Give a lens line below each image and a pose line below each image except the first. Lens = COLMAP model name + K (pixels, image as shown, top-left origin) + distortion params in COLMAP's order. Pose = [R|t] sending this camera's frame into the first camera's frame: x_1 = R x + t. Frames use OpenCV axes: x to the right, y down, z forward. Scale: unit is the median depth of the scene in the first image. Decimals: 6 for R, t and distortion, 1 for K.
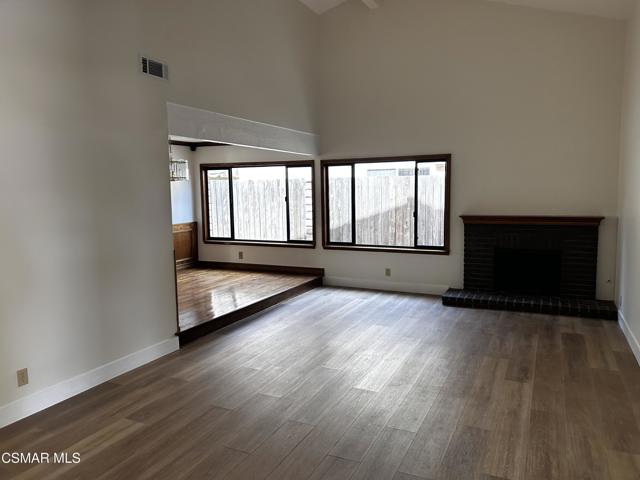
lens RADIAL K [[481.9, 0, 320.0], [0, 481.9, 240.0], [0, 0, 1]] dist [0.054774, -0.053165]
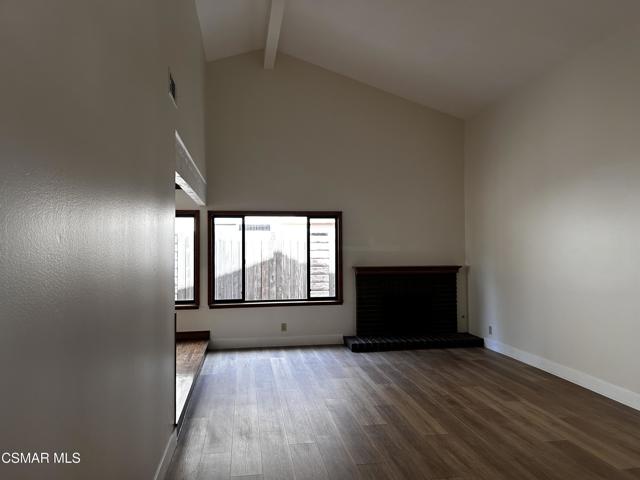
lens RADIAL K [[481.9, 0, 320.0], [0, 481.9, 240.0], [0, 0, 1]] dist [0.054774, -0.053165]
pose [[0.800861, 0.013638, 0.598695, -0.391539], [0.056893, 0.993486, -0.098735, -0.008141], [-0.596141, 0.113134, 0.794869, 0.155190]]
